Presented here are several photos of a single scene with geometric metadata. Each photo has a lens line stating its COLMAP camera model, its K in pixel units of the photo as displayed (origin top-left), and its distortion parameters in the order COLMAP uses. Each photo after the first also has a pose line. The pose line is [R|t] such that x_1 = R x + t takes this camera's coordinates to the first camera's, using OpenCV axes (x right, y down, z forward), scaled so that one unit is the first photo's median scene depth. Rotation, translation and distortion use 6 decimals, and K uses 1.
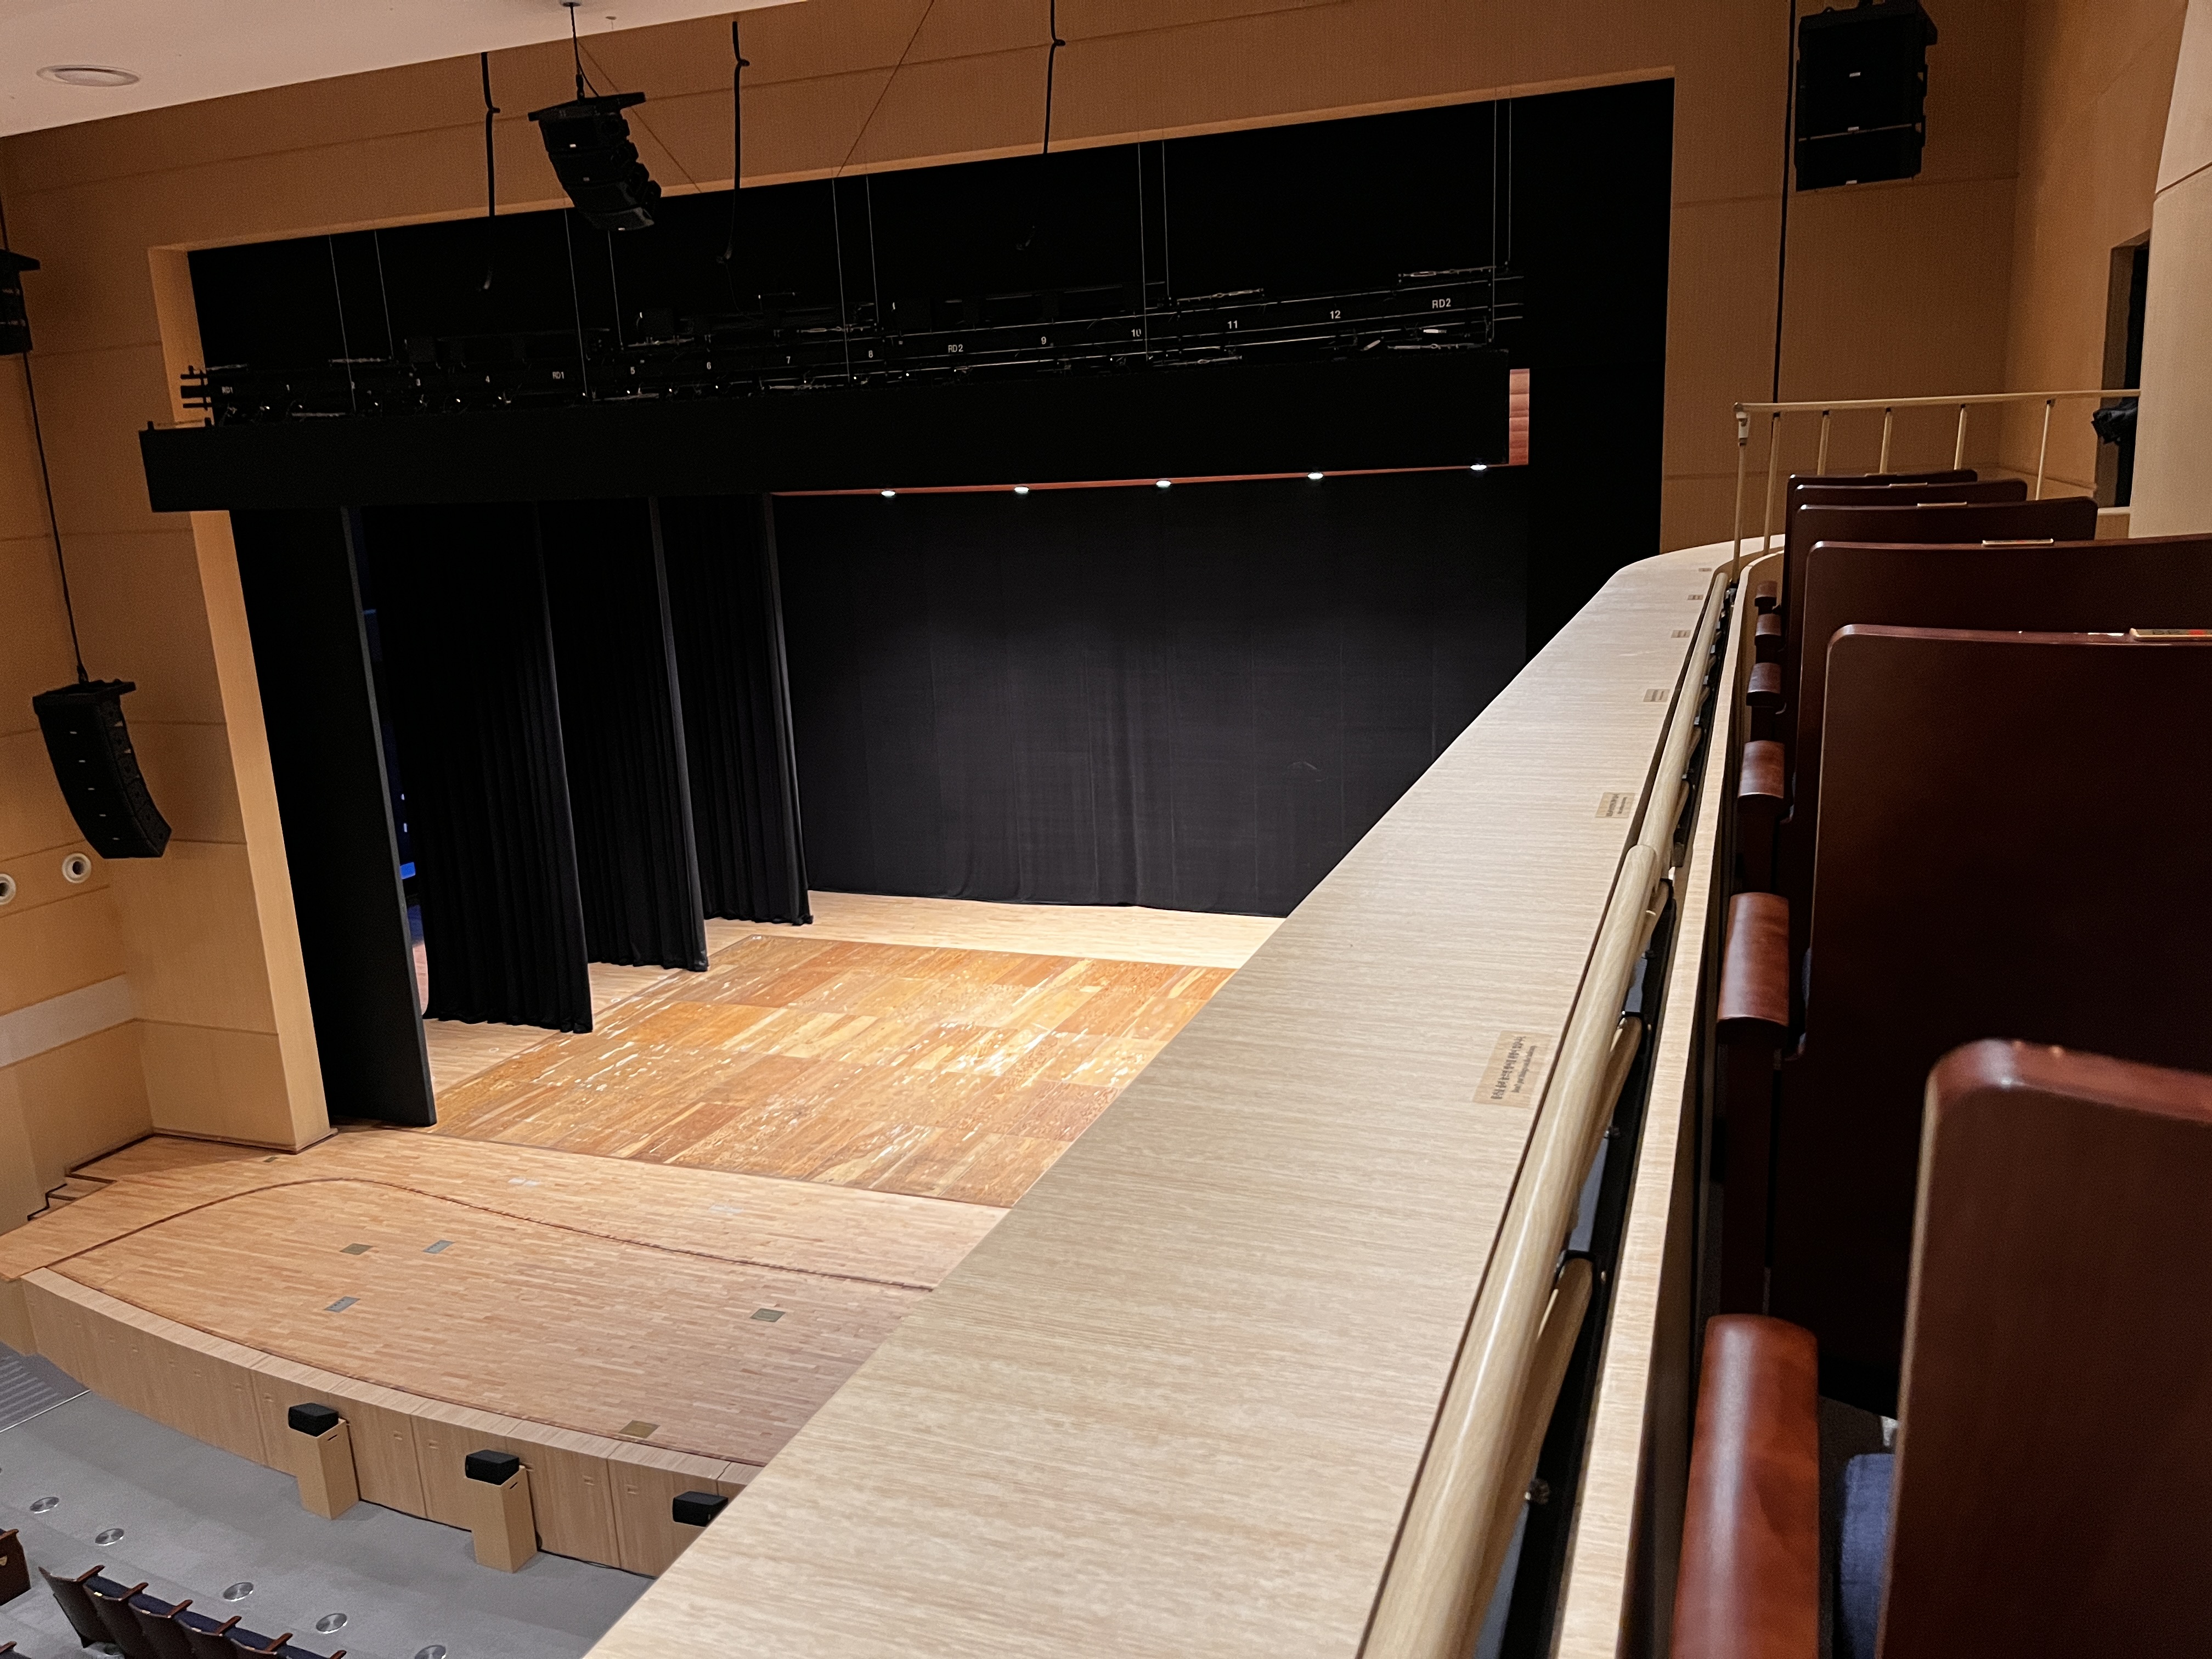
lens RADIAL K [[1676.8, 0, 1106.0], [0, 1676.8, 849.9], [0, 0, 1]] dist [0.053684, -0.079305]
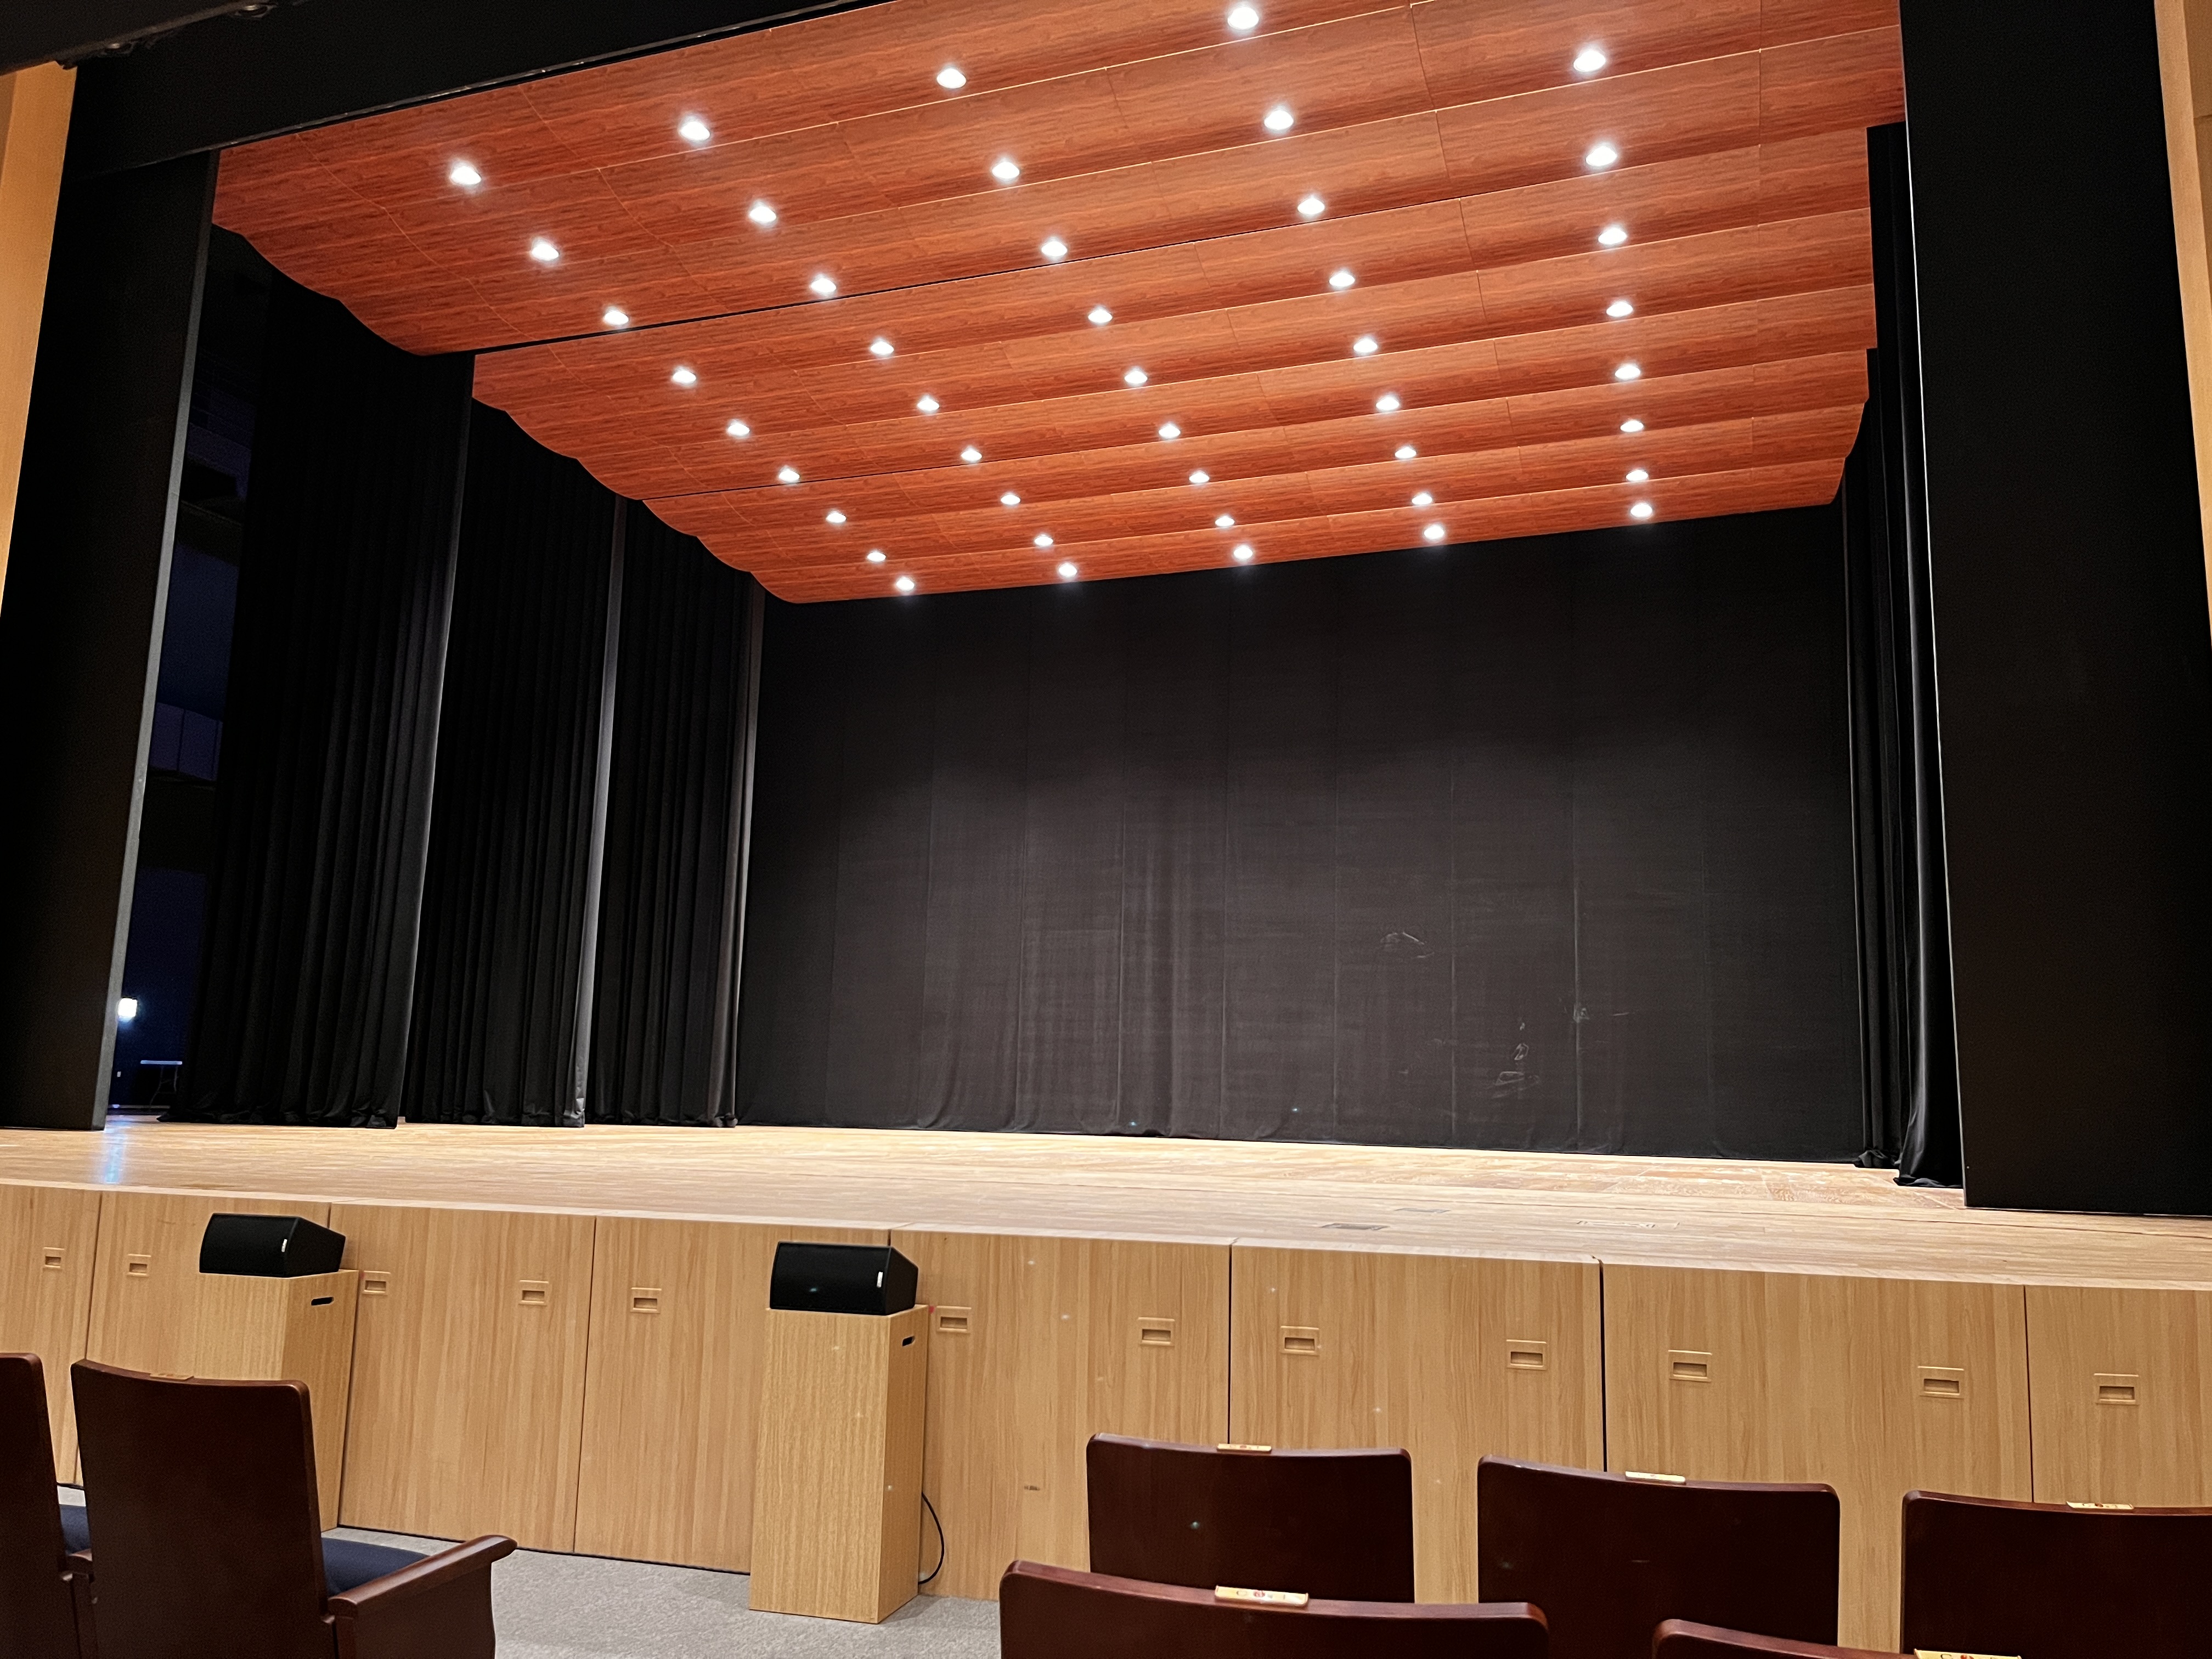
lens RADIAL K [[1676.8, 0, 1097.4], [0, 1676.8, 845.2], [0, 0, 1]] dist [0.053684, -0.079305]
pose [[0.997422, 0.071554, -0.005378, -0.025683], [-0.068229, 0.922530, -0.379847, 0.268464], [-0.022218, 0.379235, 0.925034, 0.346370]]
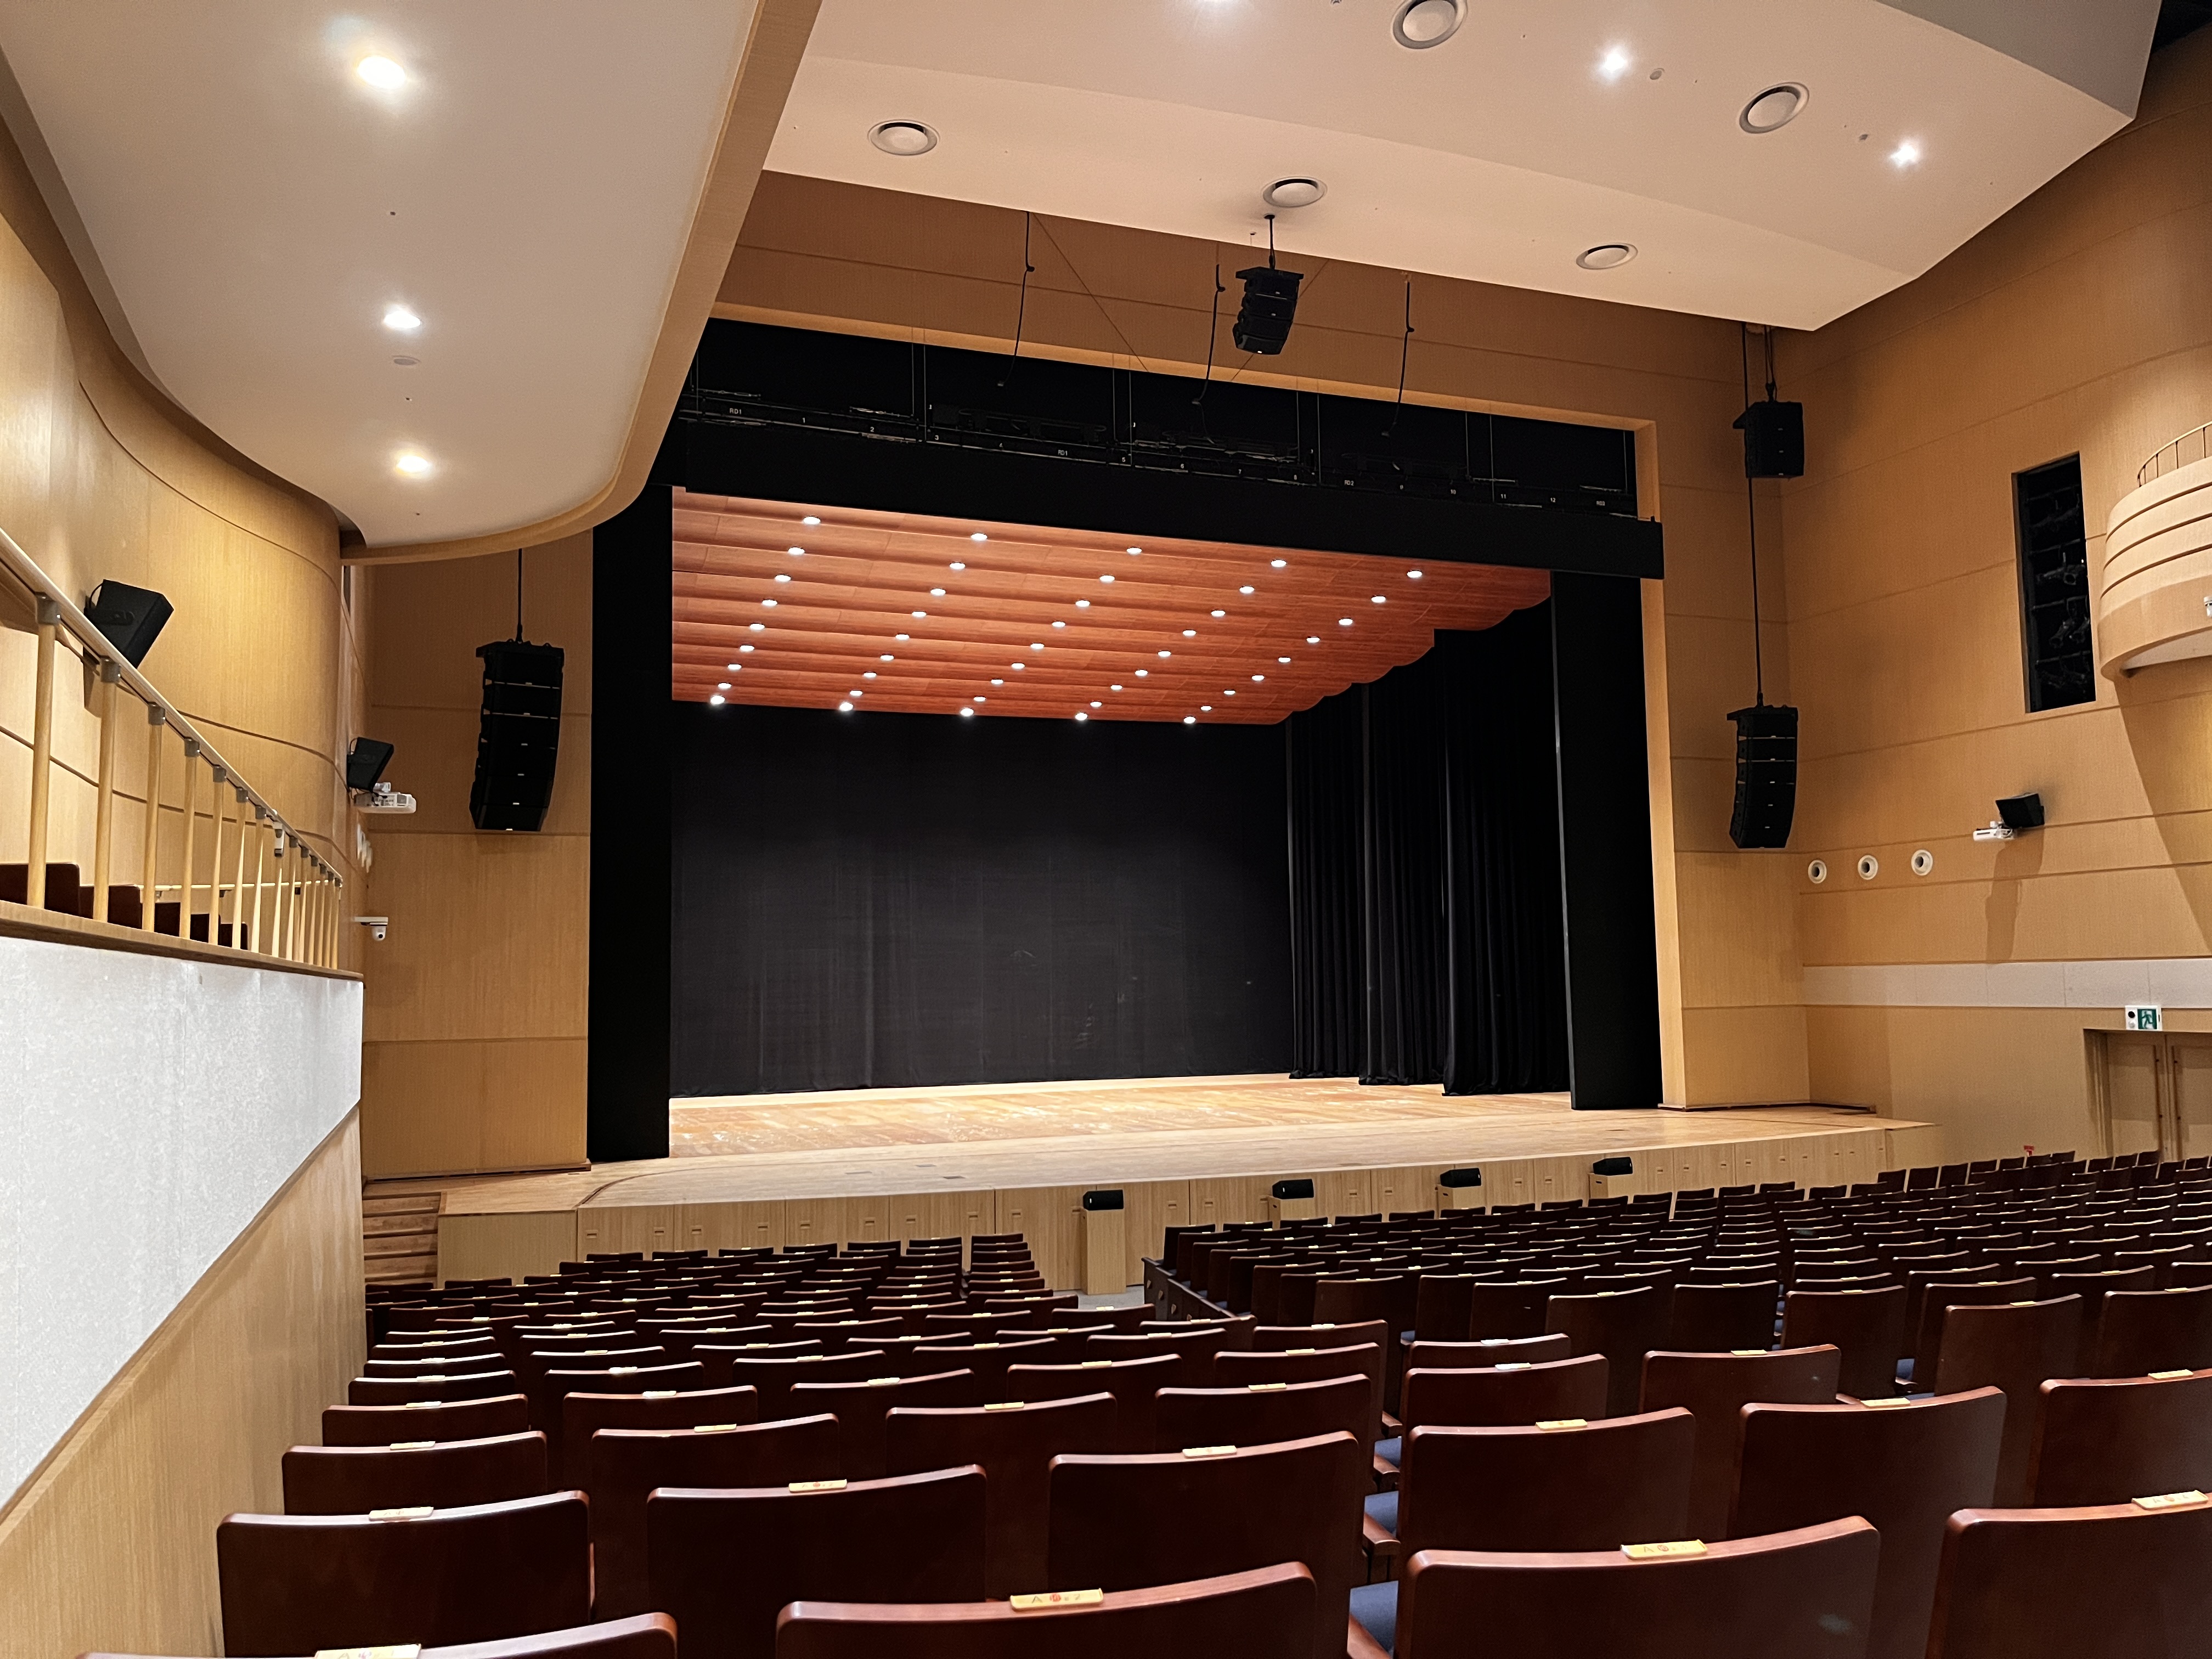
lens RADIAL K [[1676.8, 0, 1108.0], [0, 1676.8, 843.1], [0, 0, 1]] dist [0.053684, -0.079305]
pose [[0.741550, 0.087538, 0.665162, -0.839574], [0.139168, 0.949815, -0.280150, 0.287556], [-0.656305, 0.300314, 0.692153, 0.097130]]
